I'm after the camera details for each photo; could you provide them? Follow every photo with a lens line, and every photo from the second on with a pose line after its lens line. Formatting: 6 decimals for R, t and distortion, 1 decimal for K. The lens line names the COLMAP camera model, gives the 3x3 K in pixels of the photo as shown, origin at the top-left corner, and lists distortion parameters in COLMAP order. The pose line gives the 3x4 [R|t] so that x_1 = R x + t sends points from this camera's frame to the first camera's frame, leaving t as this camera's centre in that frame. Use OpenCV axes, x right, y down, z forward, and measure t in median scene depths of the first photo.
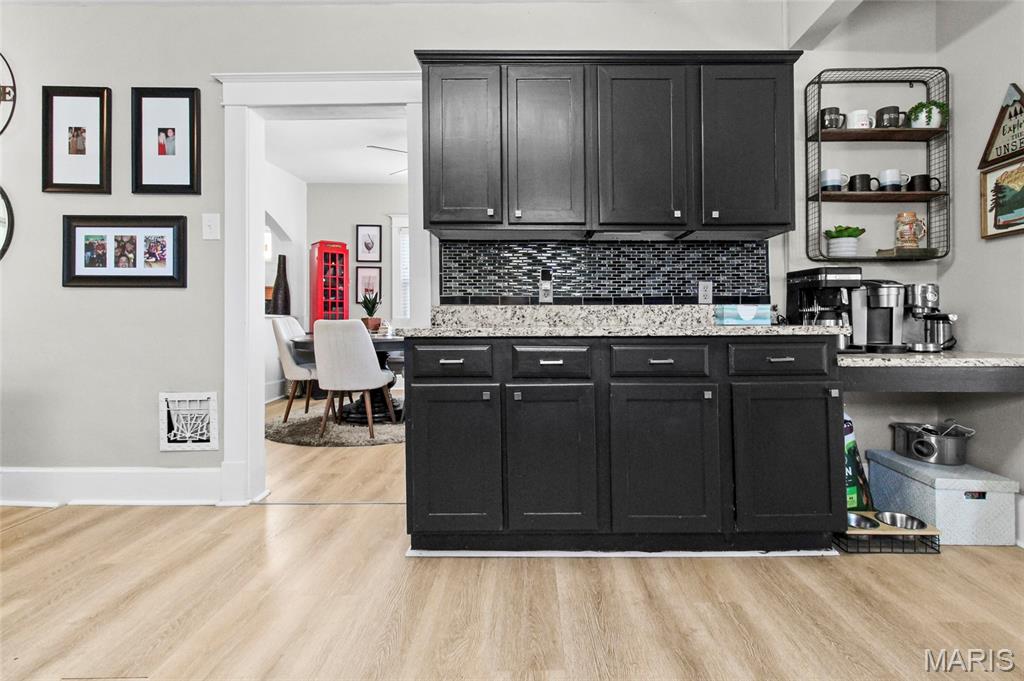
lens RADIAL K [[488.2, 0, 515.1], [0, 488.2, 319.8], [0, 0, 1]] dist [0.000565, 0.000381]
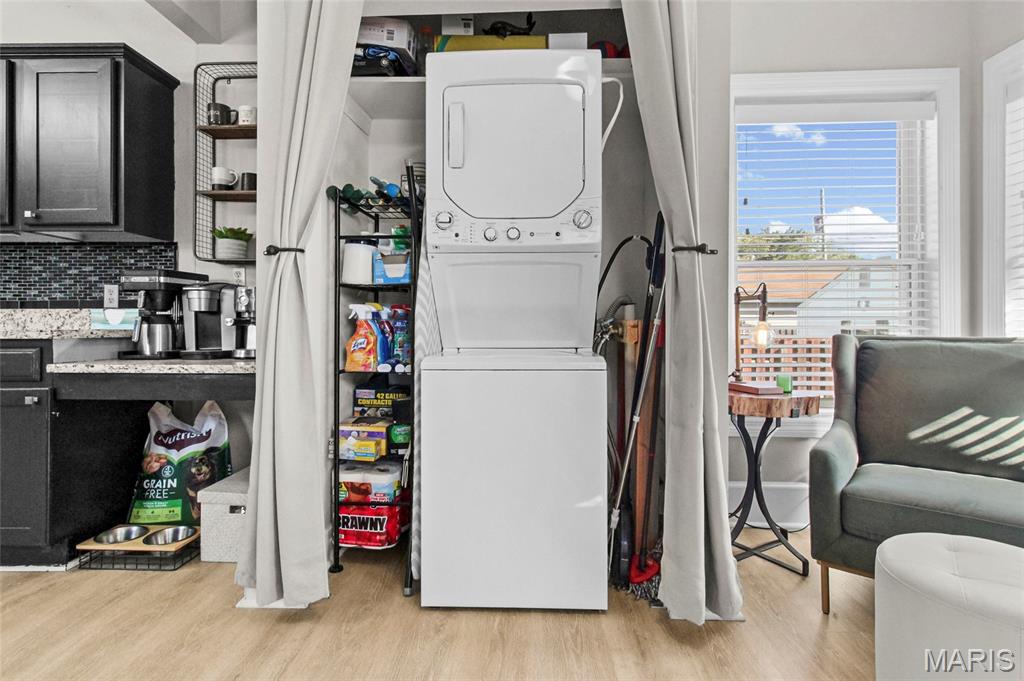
lens RADIAL K [[506.6, 0, 509.9], [0, 506.6, 318.4], [0, 0, 1]] dist [0.001701, 0.000861]
pose [[0.999372, 0.001307, -0.035400, 1.387377], [-0.001746, 0.999922, -0.012373, -0.000767], [0.035381, 0.012427, 0.999297, 0.029764]]
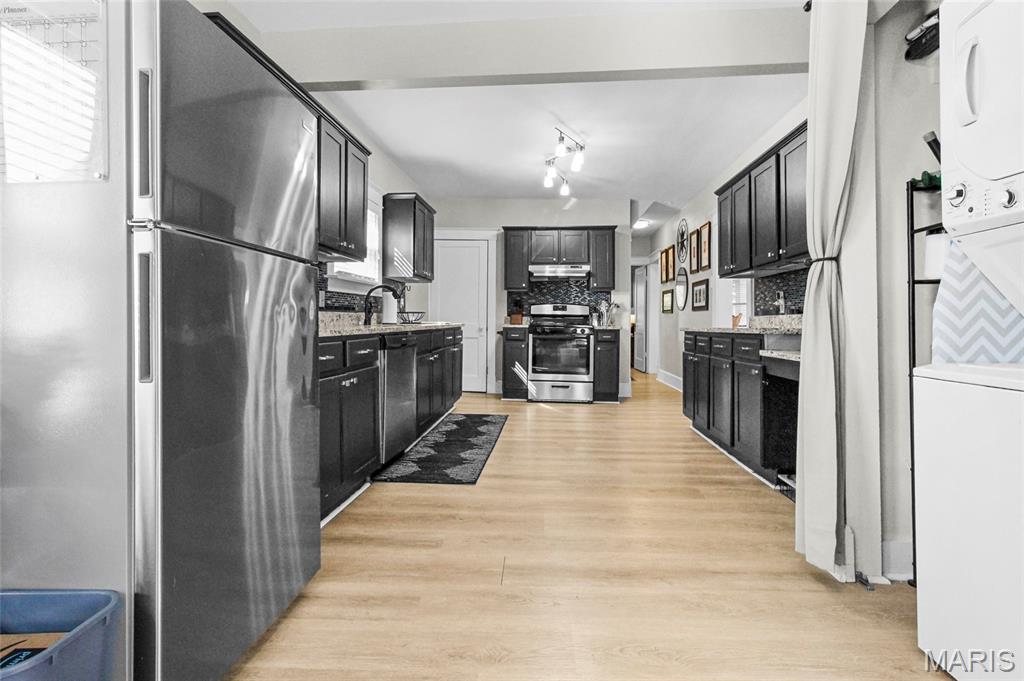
lens RADIAL K [[488.2, 0, 515.1], [0, 488.2, 319.8], [0, 0, 1]] dist [0.000565, 0.000381]
pose [[-0.065697, -0.007768, -0.997809, 1.890827], [-0.007096, 0.999948, -0.007318, 0.001766], [0.997814, 0.006600, -0.065748, 0.294057]]
